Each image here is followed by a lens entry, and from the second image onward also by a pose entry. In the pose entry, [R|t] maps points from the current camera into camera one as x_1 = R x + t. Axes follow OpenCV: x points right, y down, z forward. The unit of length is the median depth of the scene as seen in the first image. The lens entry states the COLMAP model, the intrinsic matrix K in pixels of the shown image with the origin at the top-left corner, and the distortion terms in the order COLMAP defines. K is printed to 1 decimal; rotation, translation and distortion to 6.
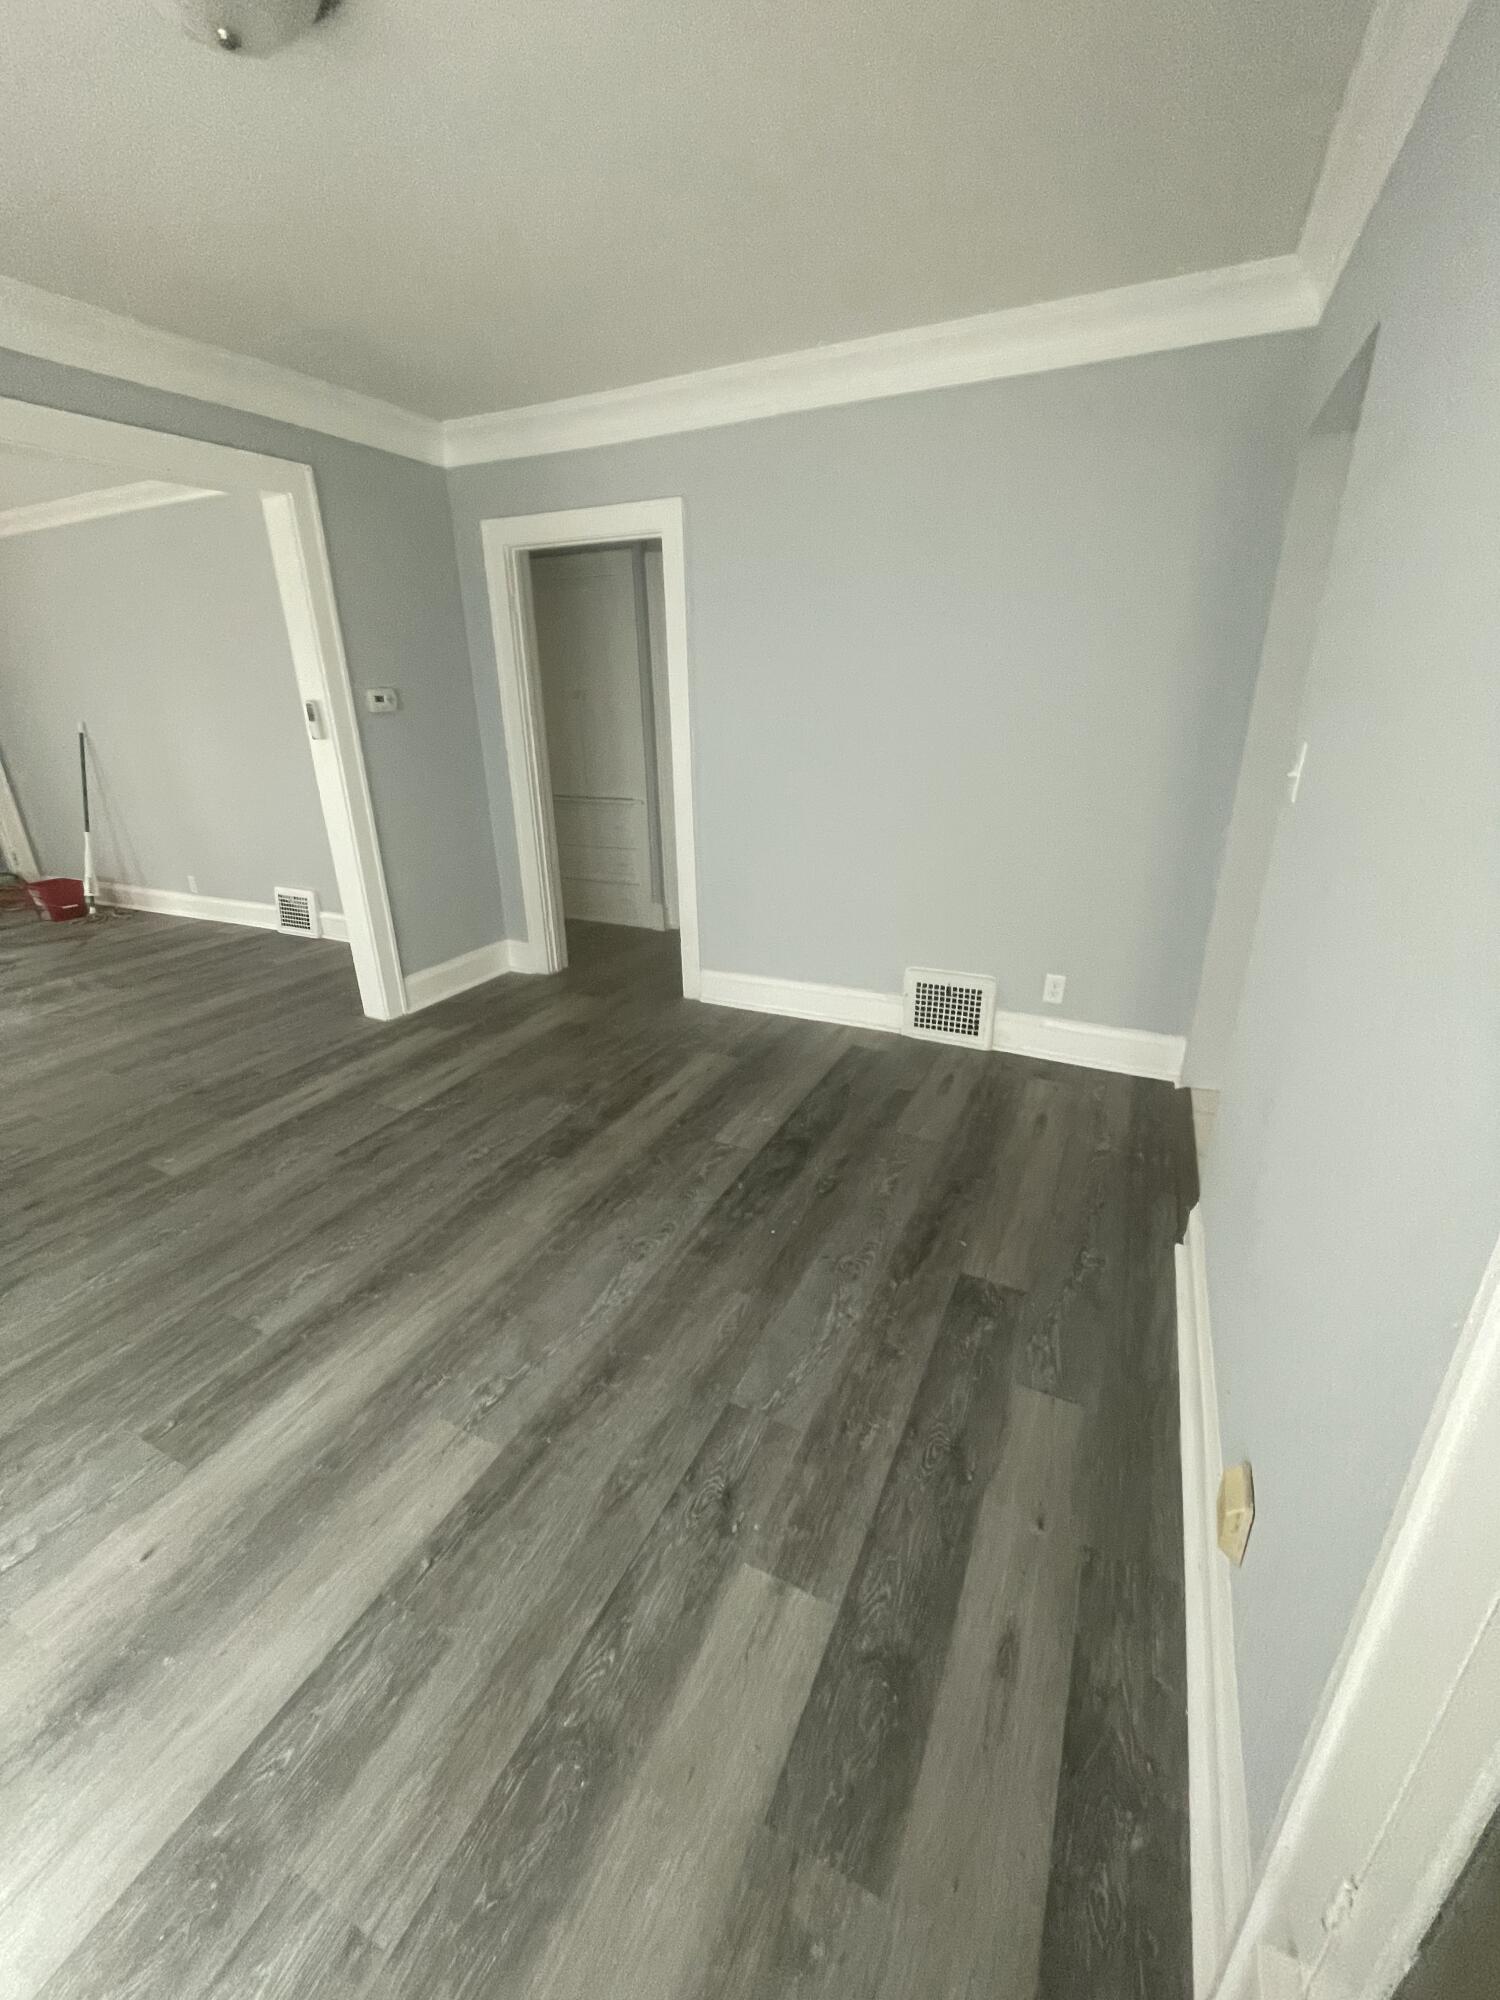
lens RADIAL K [[812.6, 0, 753.6], [0, 812.6, 1000.3], [0, 0, 1]] dist [-0.000415, -0.000444]
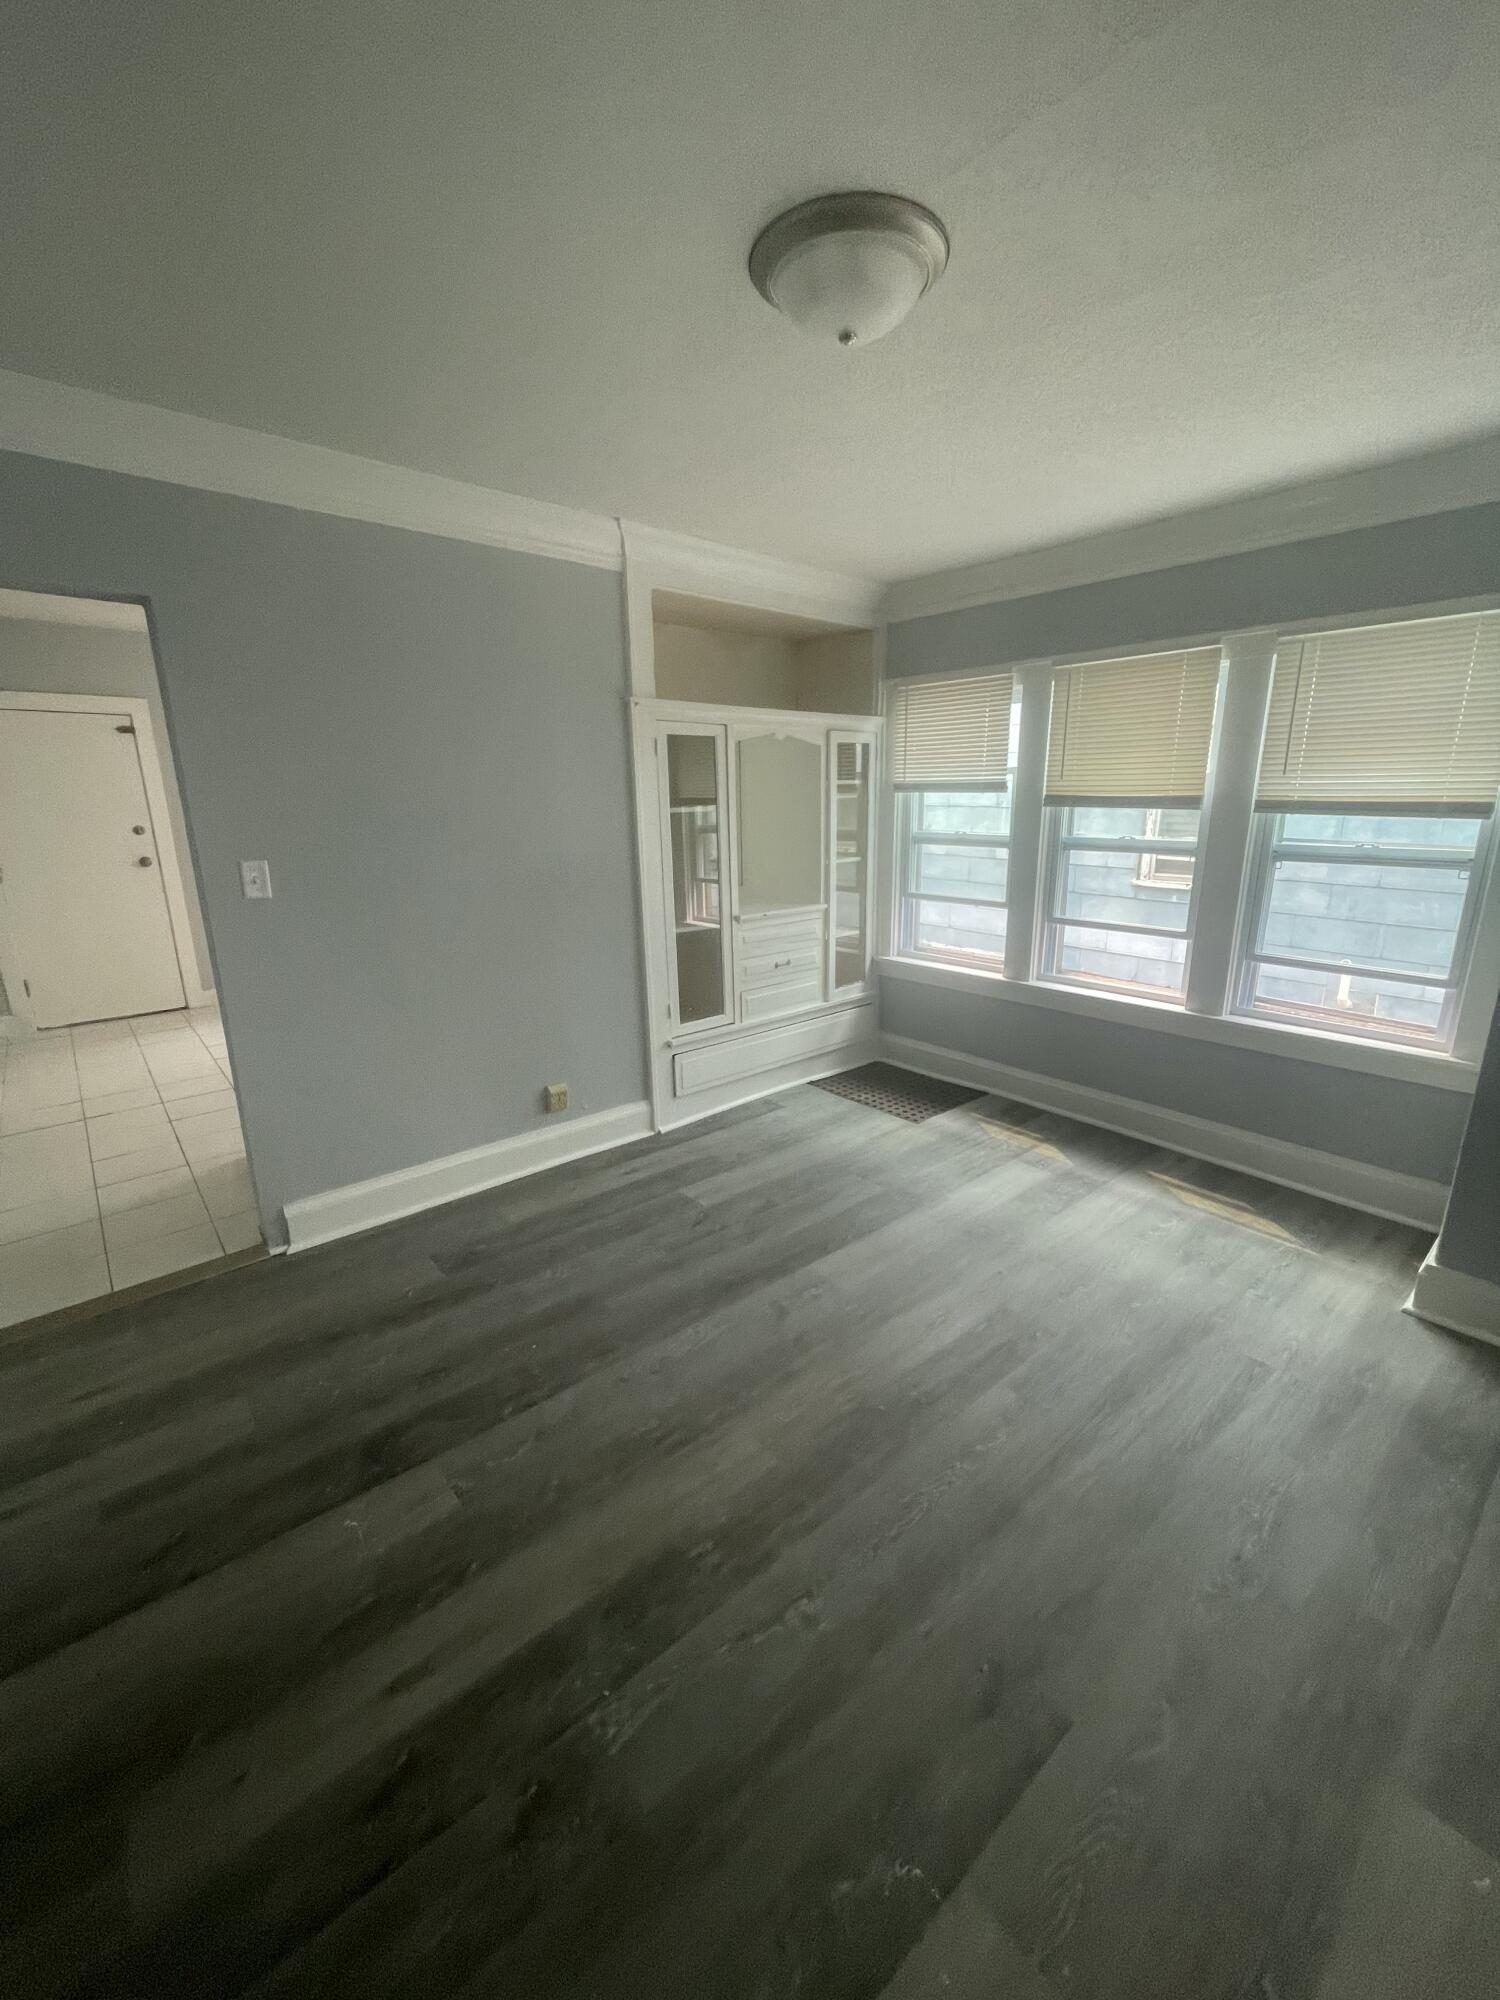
lens RADIAL K [[812.6, 0, 750.4], [0, 812.6, 995.5], [0, 0, 1]] dist [-0.000415, -0.000444]
pose [[-0.912871, -0.081707, 0.399988, -0.533251], [0.170074, 0.814586, 0.554548, -0.527465], [-0.371135, 0.574259, -0.729716, 1.262371]]
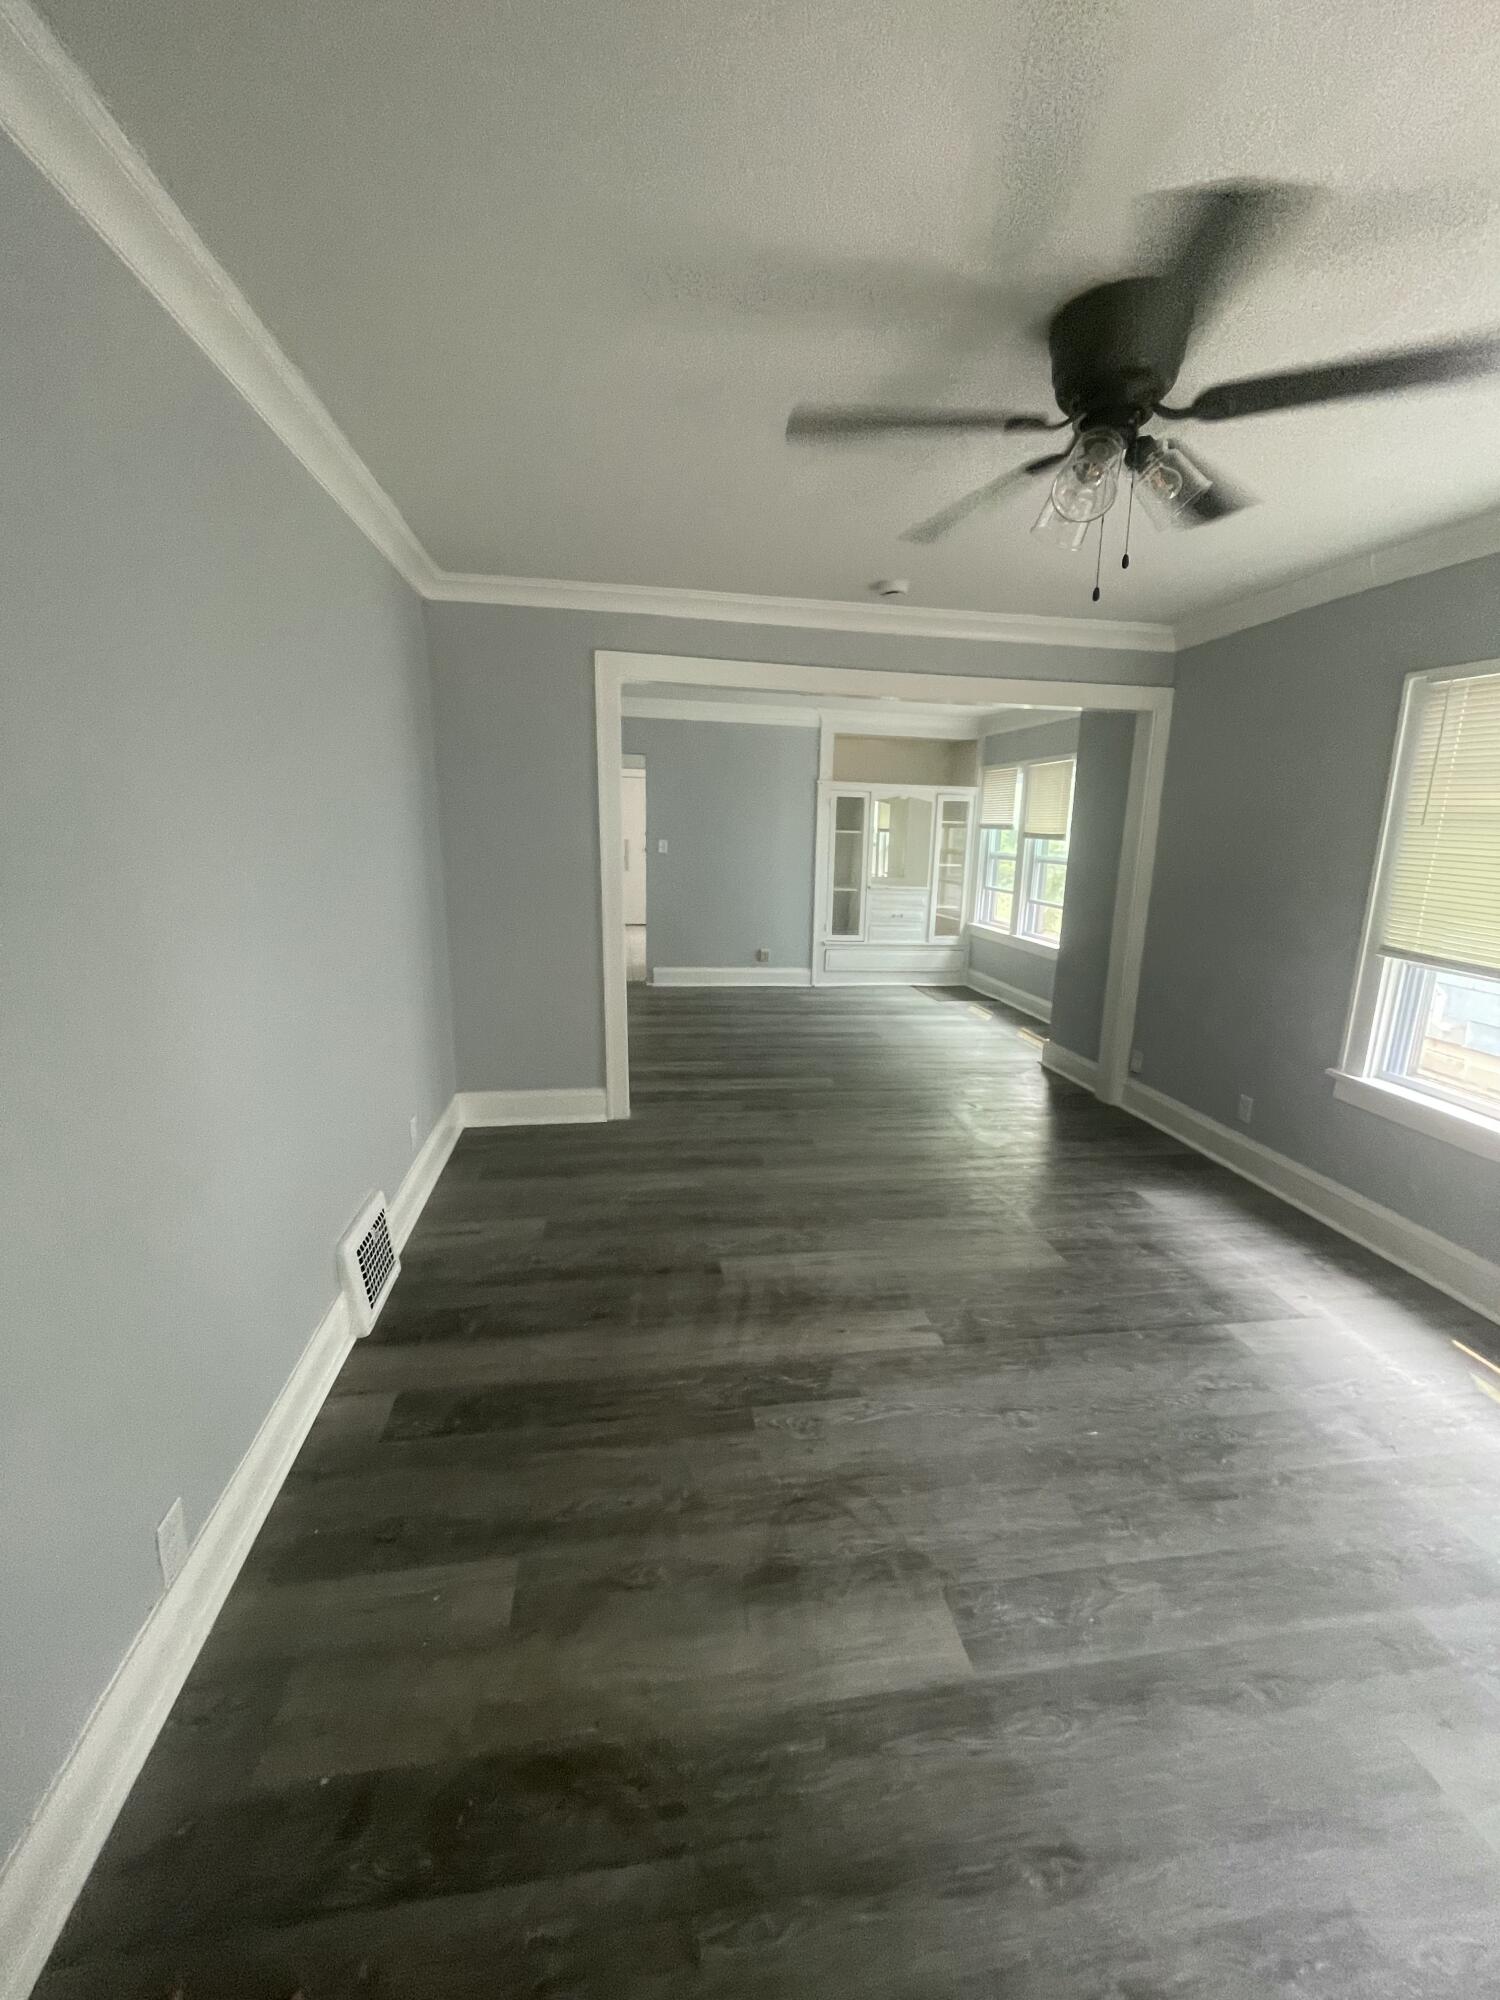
lens RADIAL K [[812.6, 0, 754.4], [0, 812.6, 995.3], [0, 0, 1]] dist [-0.000415, -0.000444]
pose [[-0.567172, -0.177648, 0.804212, -2.158418], [0.286032, 0.873194, 0.394610, -0.773162], [-0.772335, 0.453842, -0.444438, 1.939972]]
